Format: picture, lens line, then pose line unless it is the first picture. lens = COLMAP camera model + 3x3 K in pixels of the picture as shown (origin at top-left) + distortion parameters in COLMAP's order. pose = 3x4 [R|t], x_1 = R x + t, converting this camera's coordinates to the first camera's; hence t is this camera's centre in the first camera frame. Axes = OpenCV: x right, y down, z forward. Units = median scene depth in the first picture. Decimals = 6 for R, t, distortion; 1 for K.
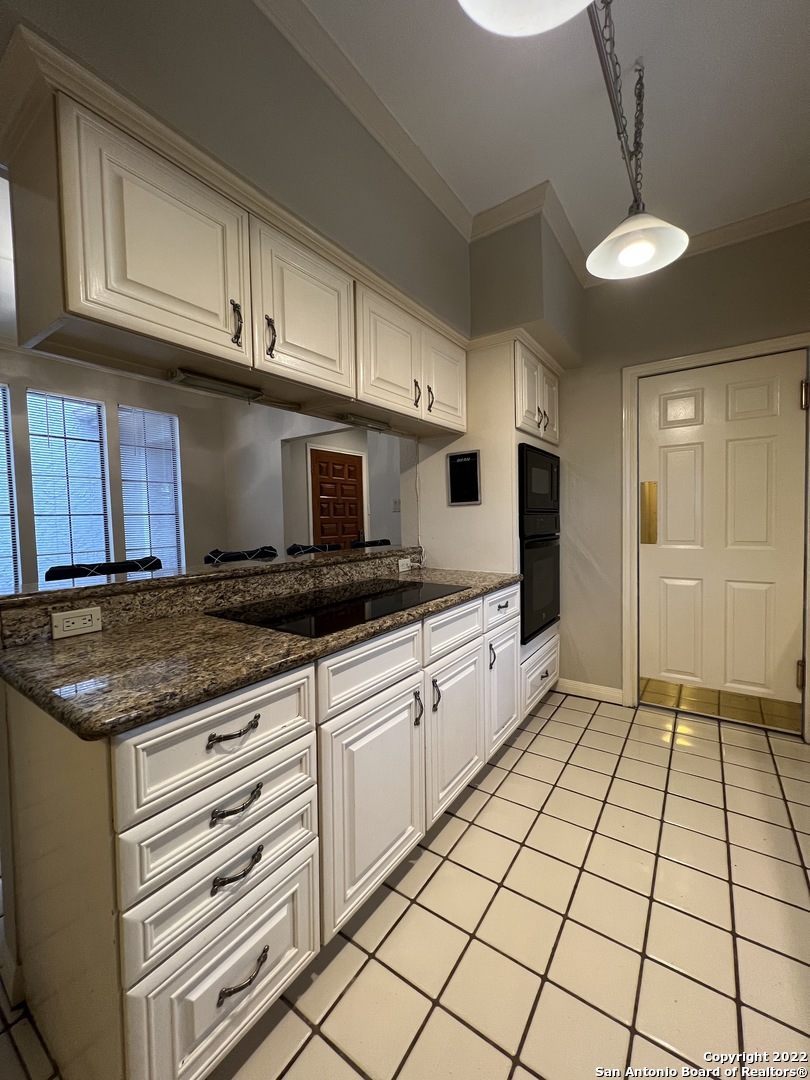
lens RADIAL K [[431.6, 0, 425.0], [0, 431.6, 537.7], [0, 0, 1]] dist [-0.000203, 0.000219]
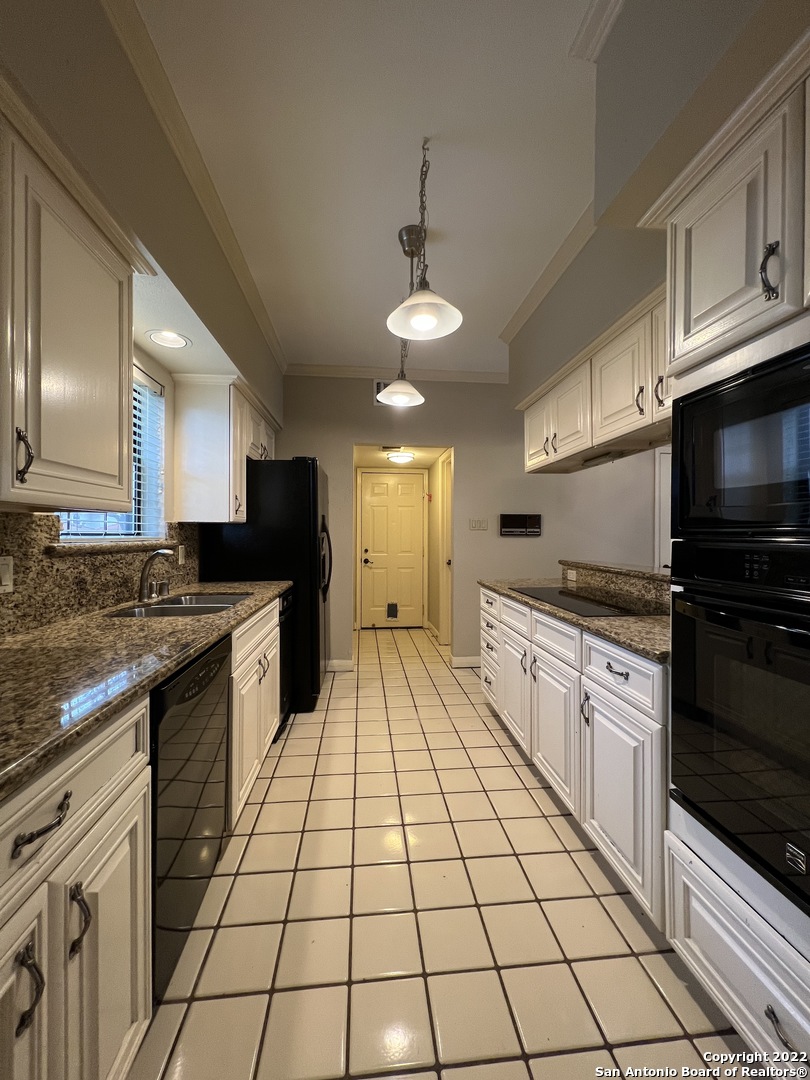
lens RADIAL K [[431.6, 0, 404.0], [0, 431.6, 529.0], [0, 0, 1]] dist [-0.000203, 0.000219]
pose [[-0.782272, 0.015447, -0.622745, 1.098225], [-0.011940, 0.999137, 0.039782, -0.118415], [0.622823, 0.038556, -0.781413, 1.655398]]
